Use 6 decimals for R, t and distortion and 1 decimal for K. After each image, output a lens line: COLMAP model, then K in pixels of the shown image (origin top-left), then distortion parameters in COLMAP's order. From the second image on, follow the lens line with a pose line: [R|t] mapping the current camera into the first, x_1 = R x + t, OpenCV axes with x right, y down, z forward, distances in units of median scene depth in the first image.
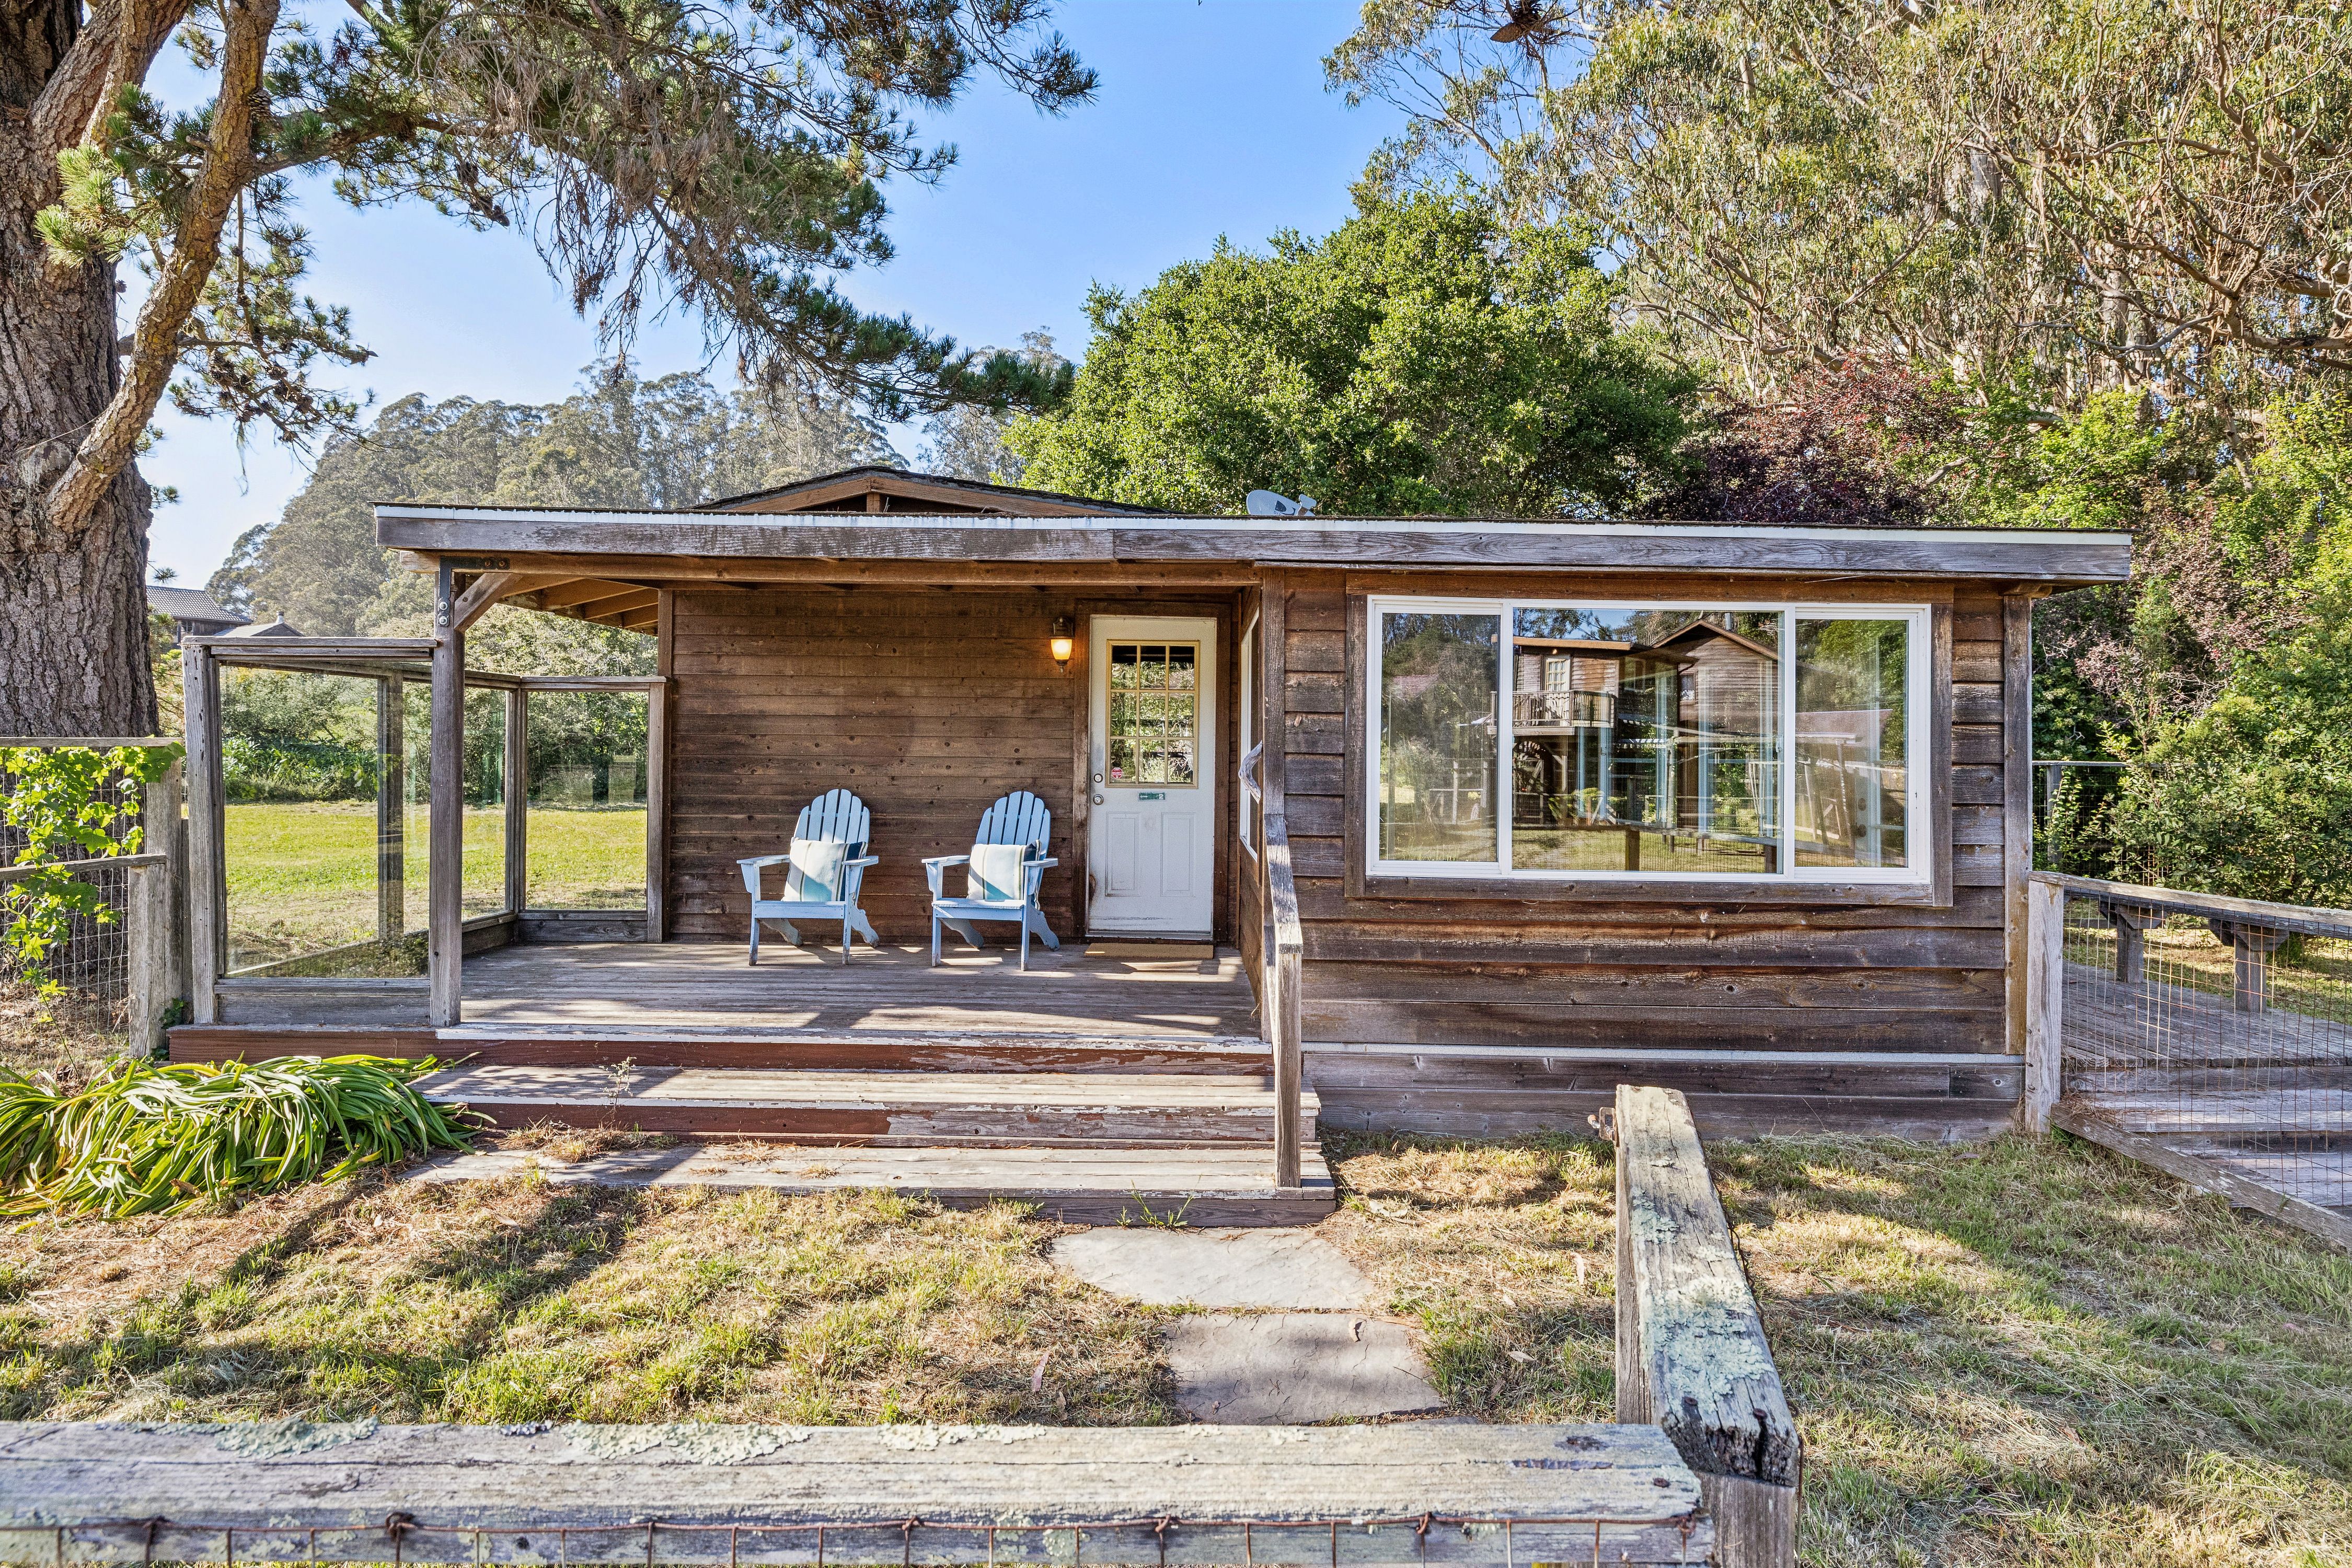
lens RADIAL K [[1163.4, 0, 1172.4], [0, 1163.4, 780.5], [0, 0, 1]] dist [0.000560, 0.000143]
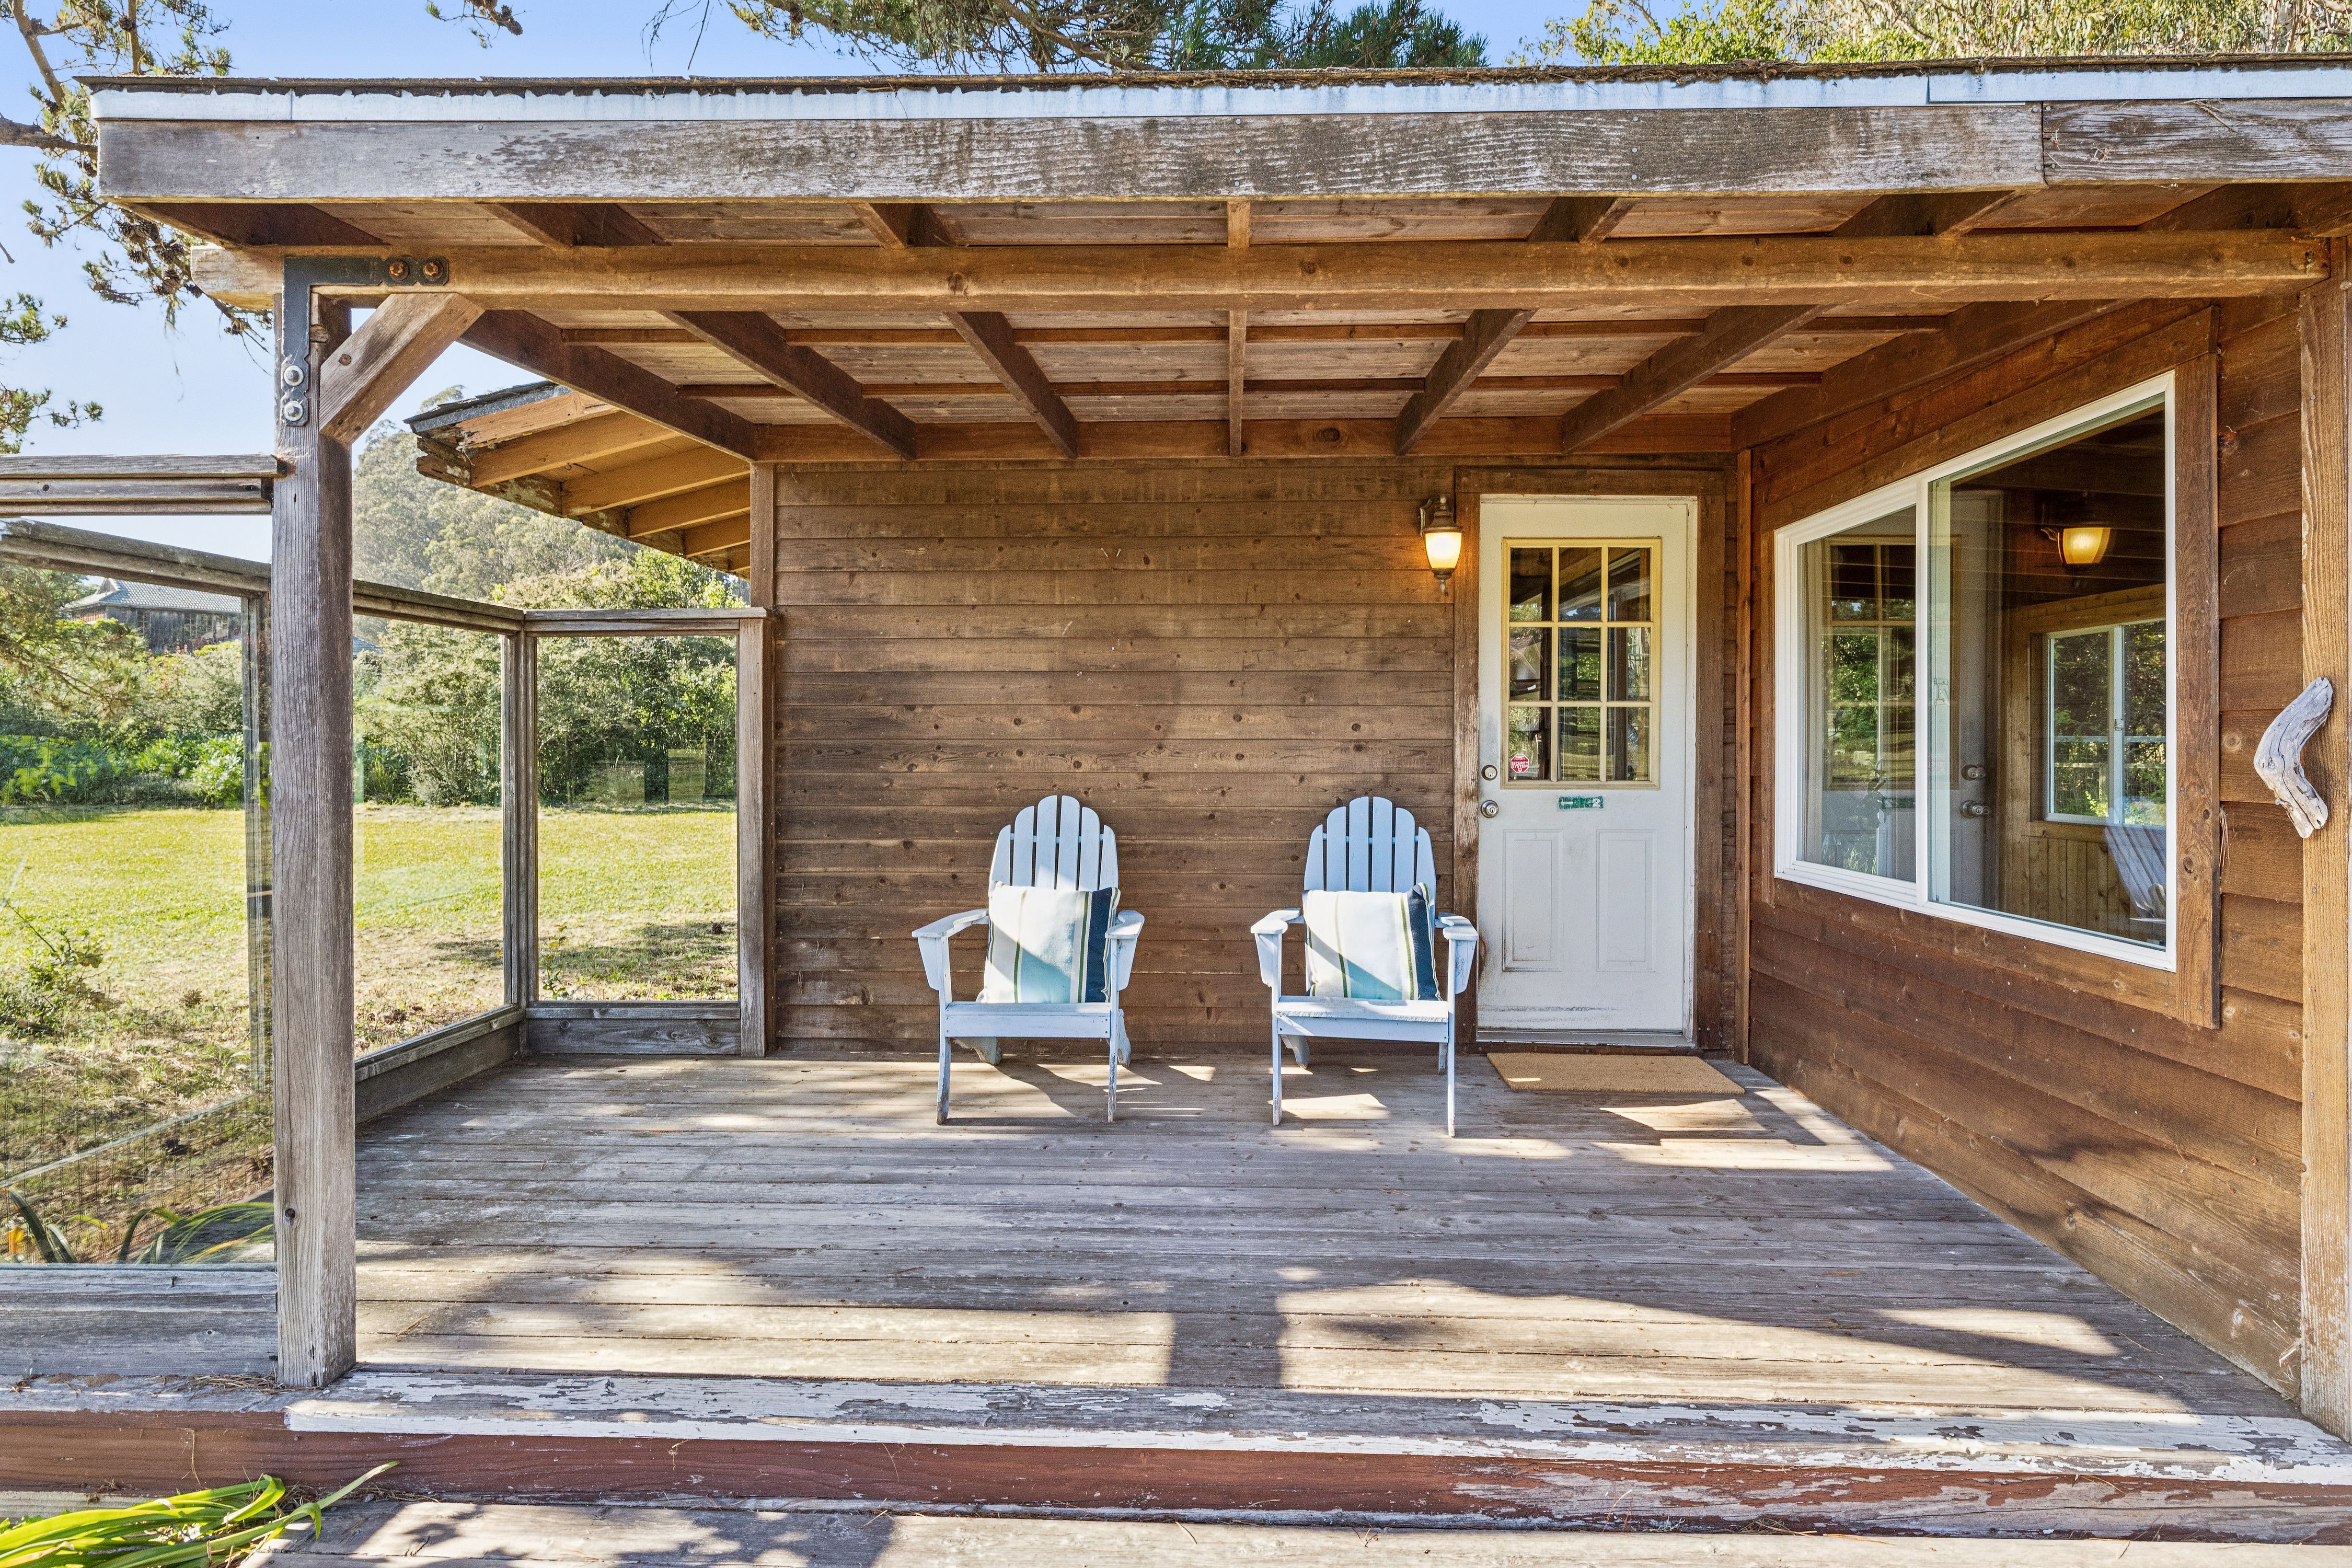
lens RADIAL K [[1151.9, 0, 1176.0], [0, 1151.9, 784.0], [0, 0, 1]] dist [0.000078, -0.001551]
pose [[0.999634, -0.008886, -0.025542, -0.213628], [0.009175, 0.999895, 0.011248, -0.004453], [0.025439, -0.011478, 0.999610, 0.420545]]
